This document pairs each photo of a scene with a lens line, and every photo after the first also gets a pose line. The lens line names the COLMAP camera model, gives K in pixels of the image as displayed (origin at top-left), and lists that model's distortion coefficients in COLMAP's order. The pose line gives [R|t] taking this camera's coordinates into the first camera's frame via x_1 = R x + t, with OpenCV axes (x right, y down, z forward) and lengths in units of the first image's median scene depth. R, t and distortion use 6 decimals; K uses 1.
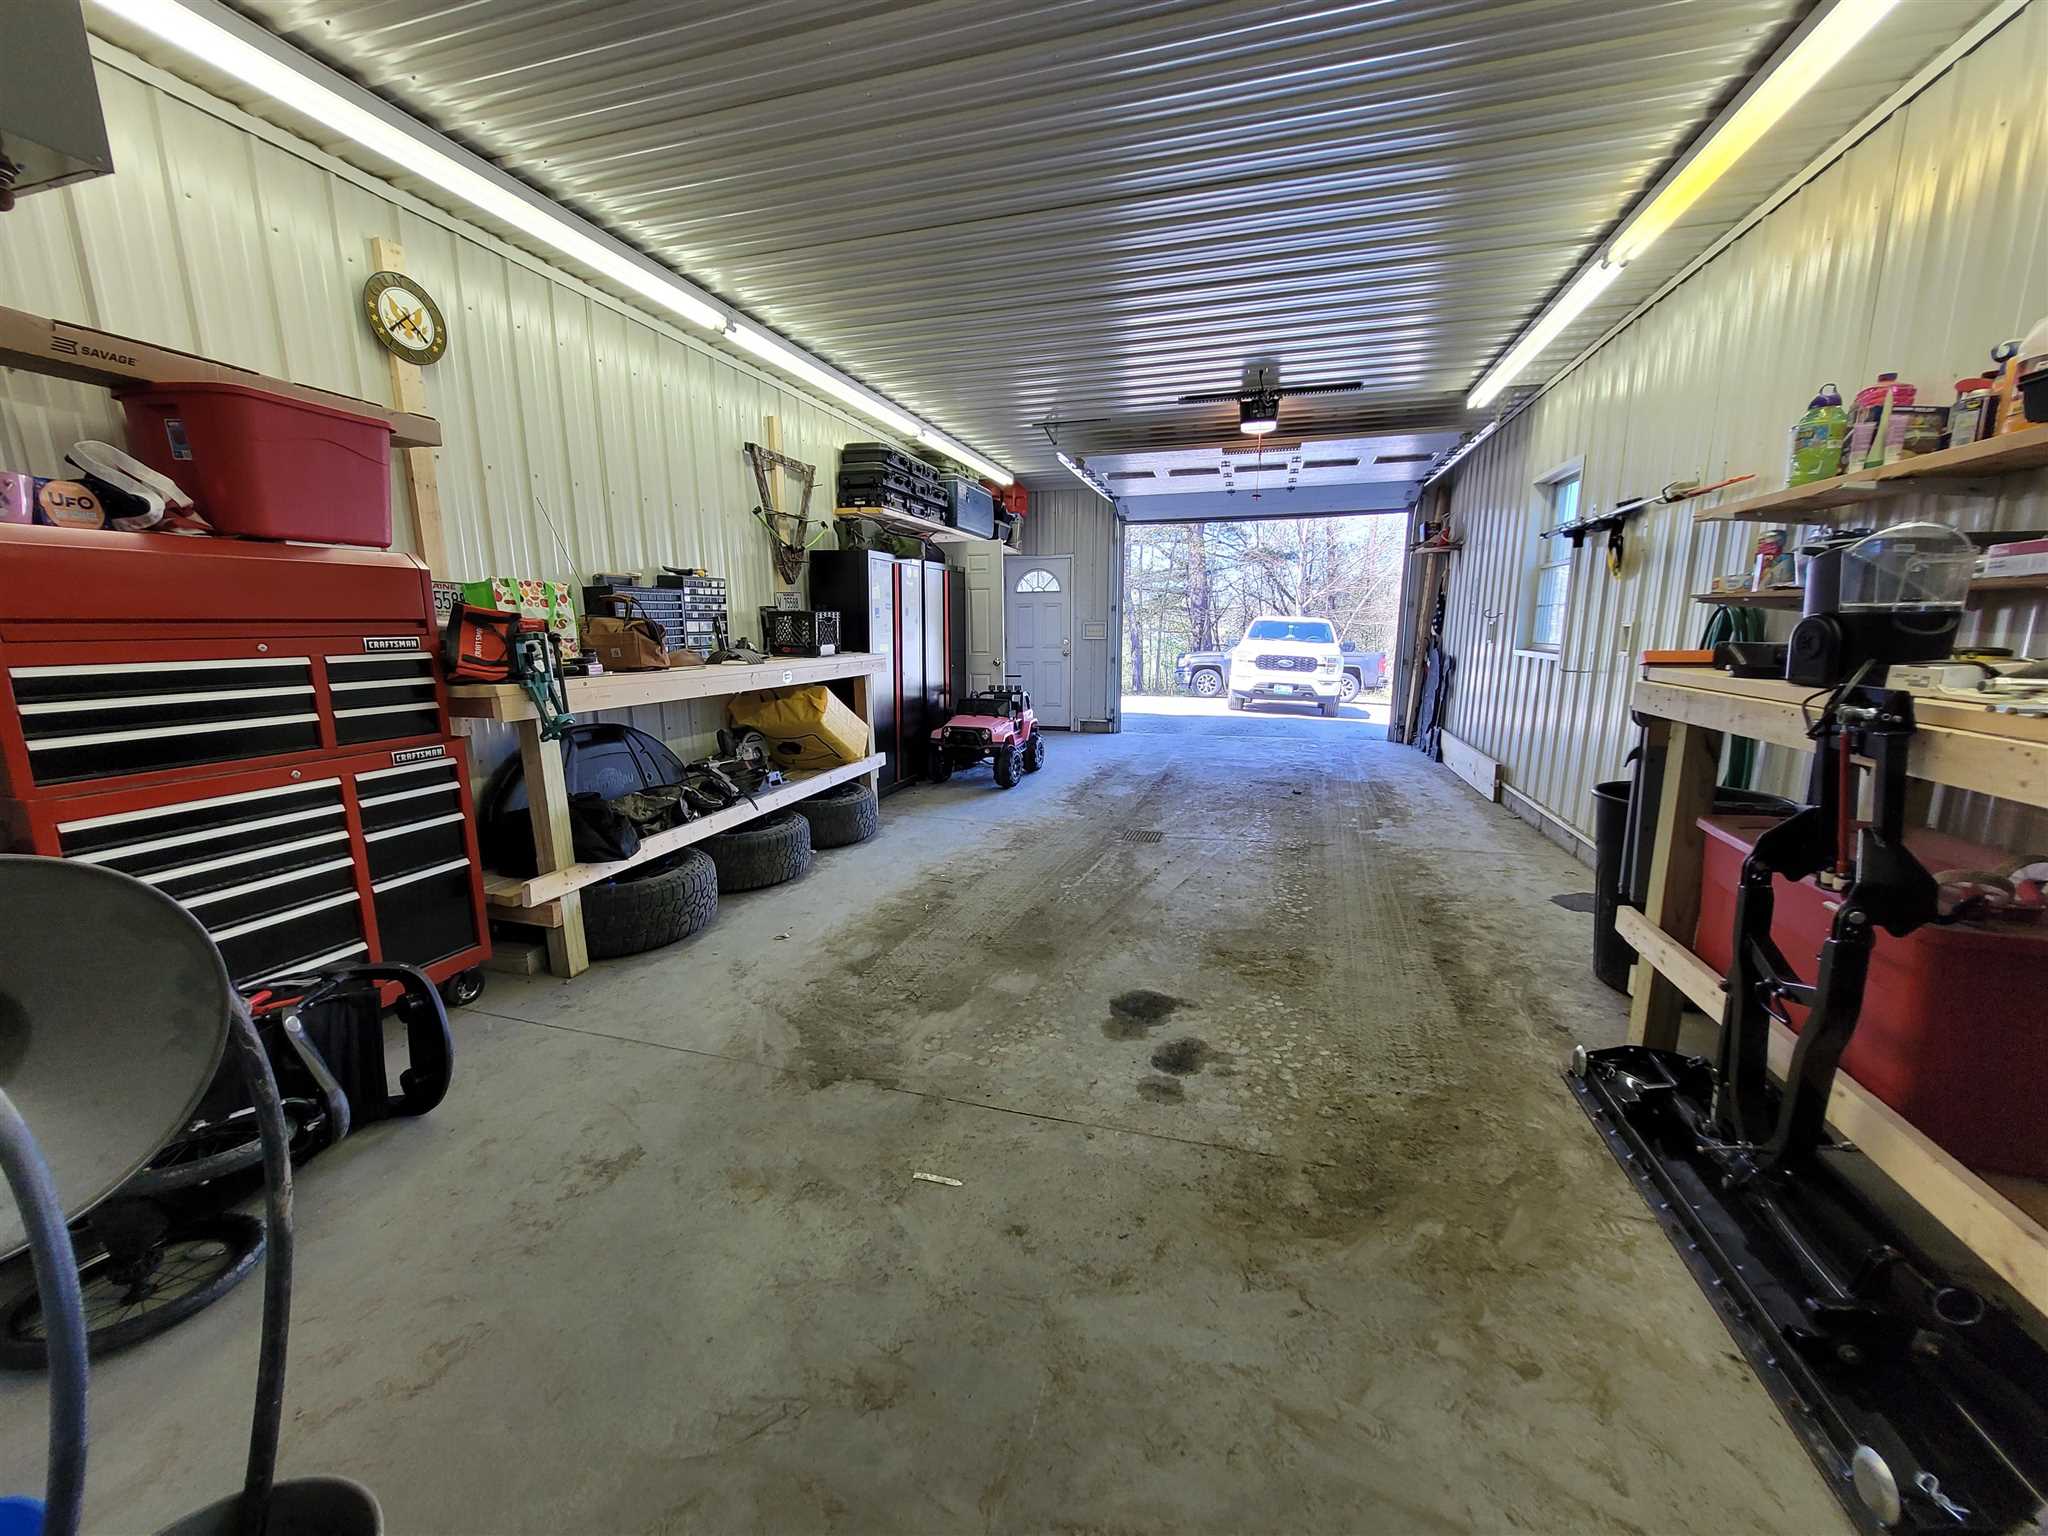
lens RADIAL K [[801.1, 0, 1020.5], [0, 801.1, 771.2], [0, 0, 1]] dist [0.001387, -0.000630]
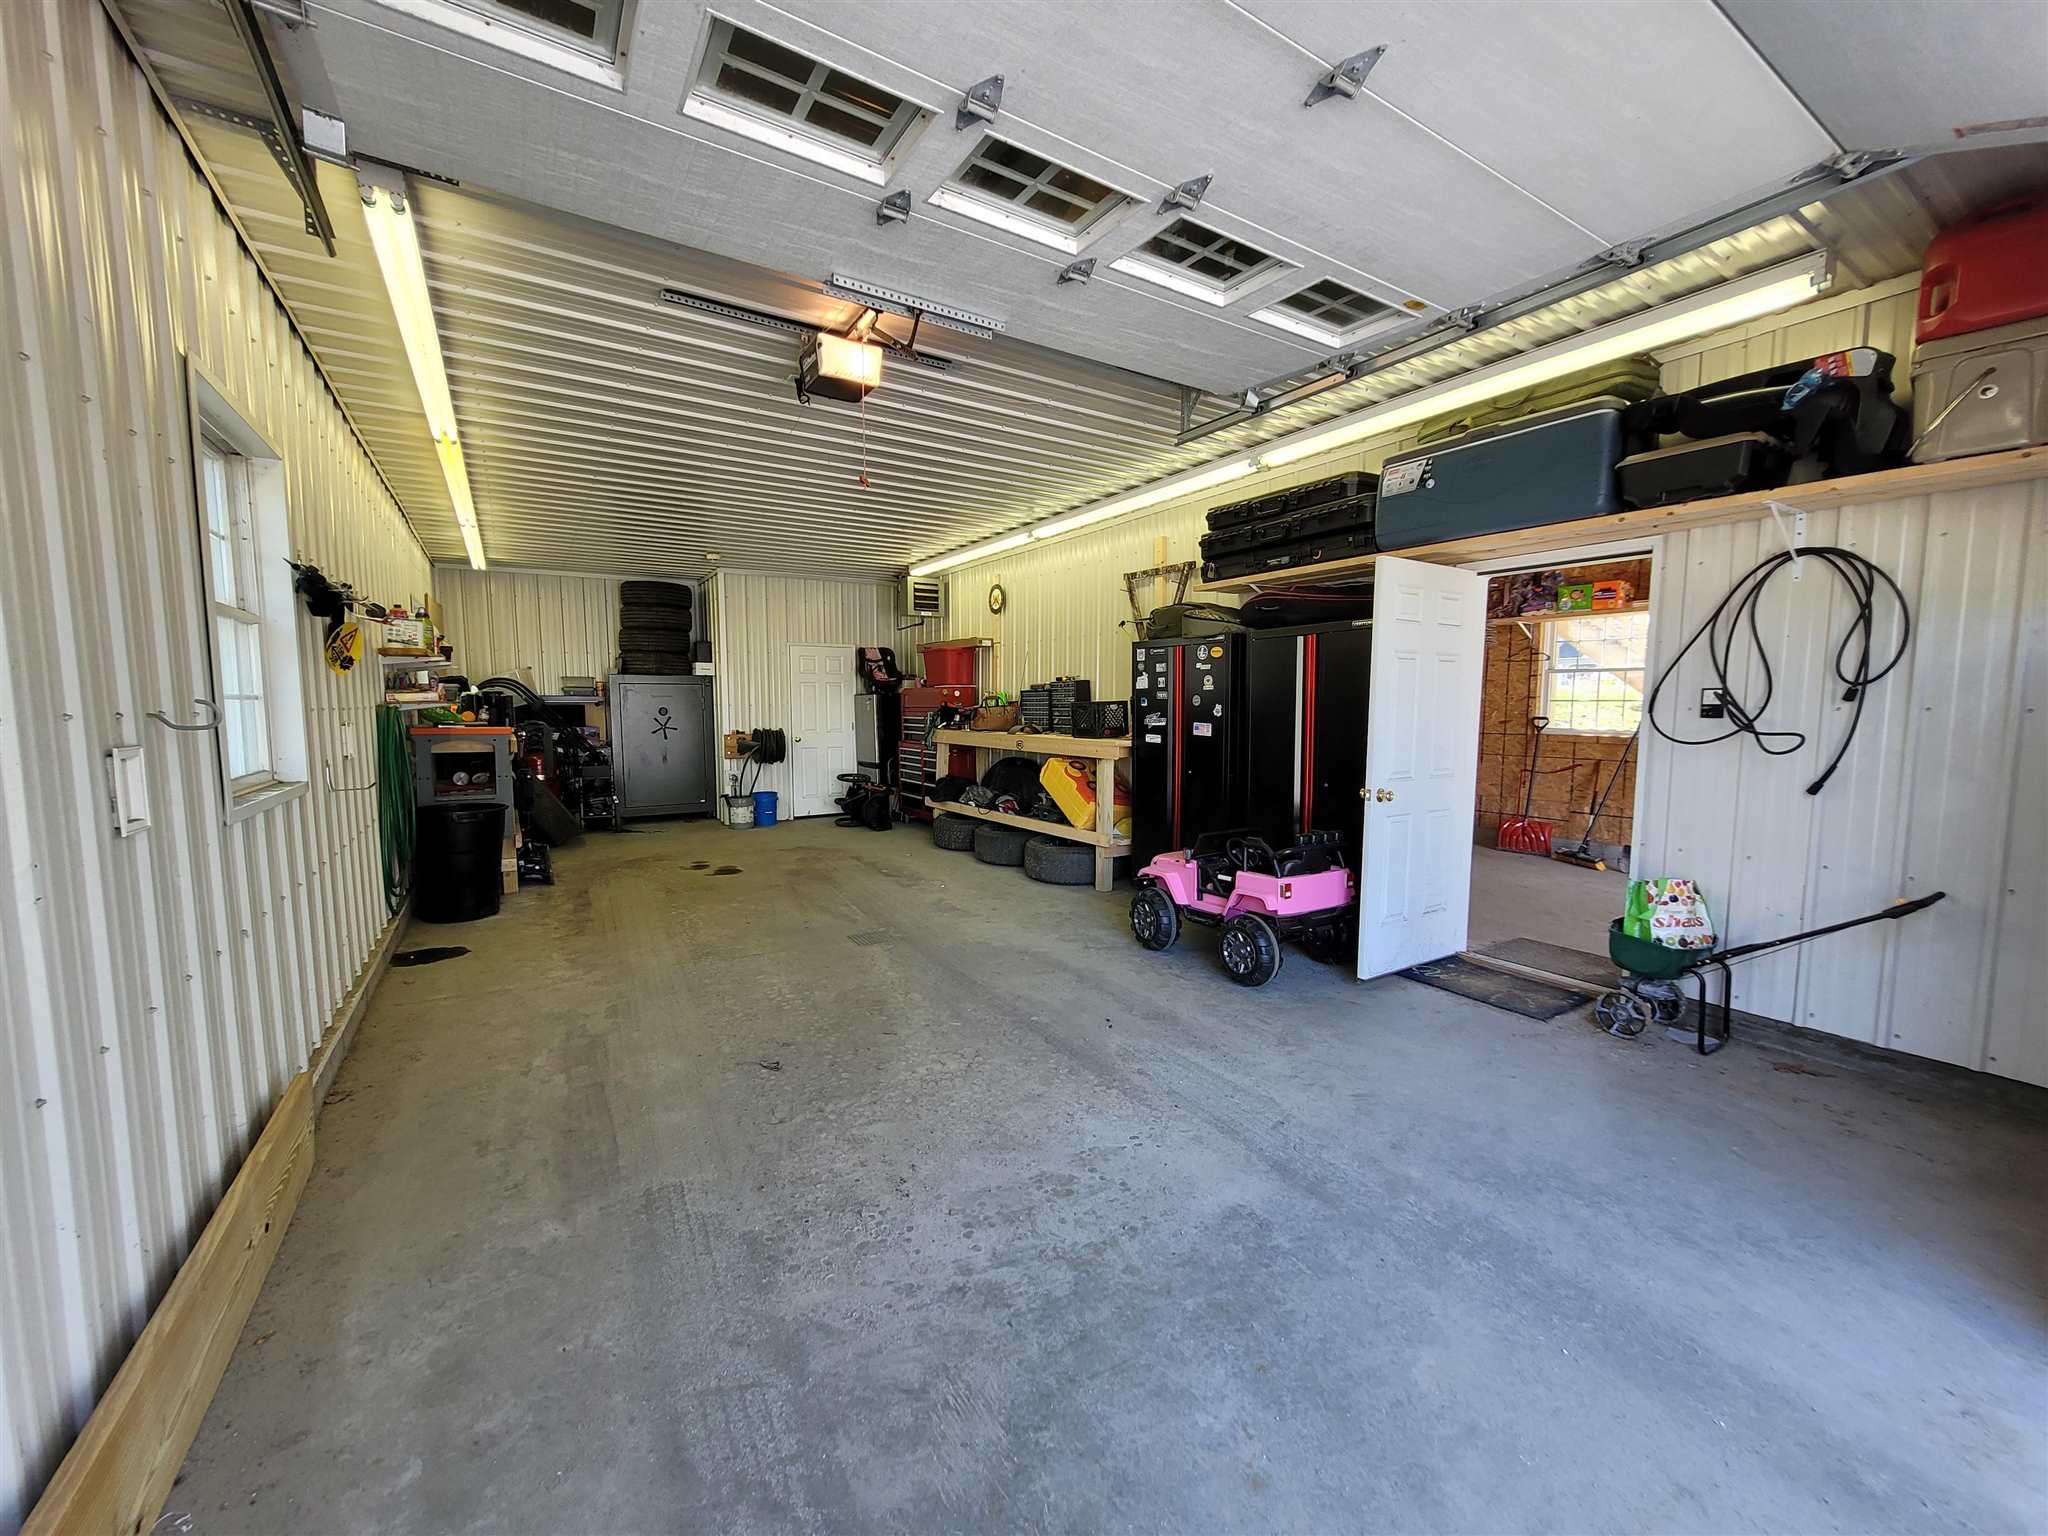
lens RADIAL K [[801.1, 0, 1020.5], [0, 801.1, 773.5], [0, 0, 1]] dist [0.001387, -0.000630]
pose [[-0.658707, 0.070876, -0.749054, 0.793545], [-0.136827, 0.967669, 0.211886, -0.359635], [0.739853, 0.242061, -0.627713, 1.819259]]
